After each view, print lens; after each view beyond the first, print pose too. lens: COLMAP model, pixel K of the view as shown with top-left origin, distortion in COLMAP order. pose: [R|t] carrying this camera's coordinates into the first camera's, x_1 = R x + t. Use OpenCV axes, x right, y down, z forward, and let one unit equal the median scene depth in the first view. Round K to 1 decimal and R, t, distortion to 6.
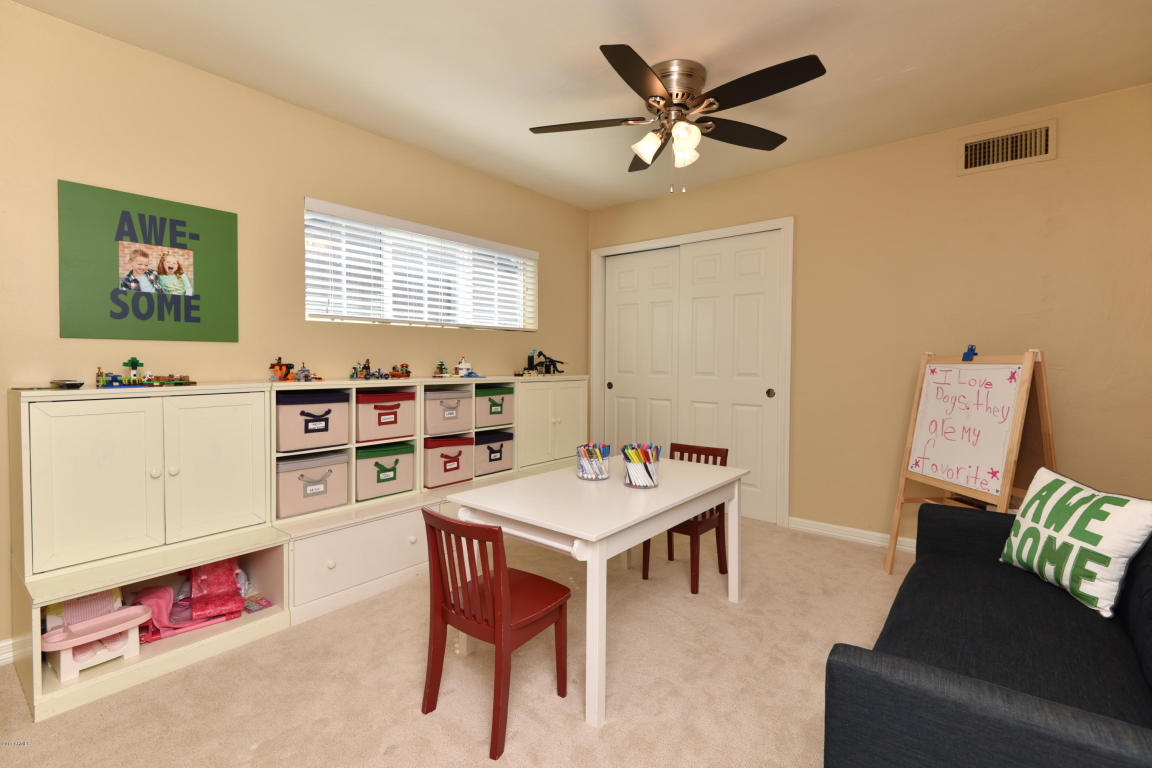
lens RADIAL K [[535.0, 0, 579.3], [0, 535.0, 385.3], [0, 0, 1]] dist [0.020957, -0.000476]
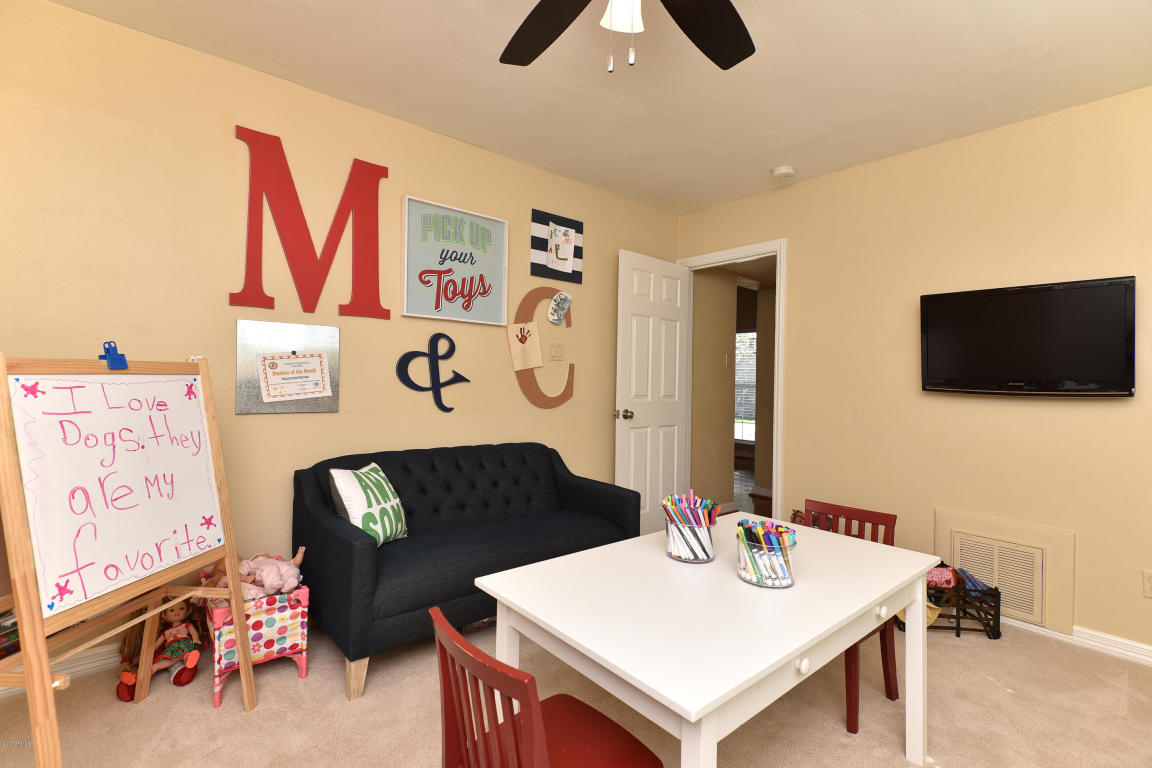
lens RADIAL K [[535.0, 0, 579.3], [0, 535.0, 385.3], [0, 0, 1]] dist [0.020957, -0.000476]
pose [[-0.981309, -0.019067, 0.191494, 0.119150], [-0.007865, 0.998222, 0.059084, -0.069090], [-0.192280, 0.056473, -0.979714, 1.541629]]
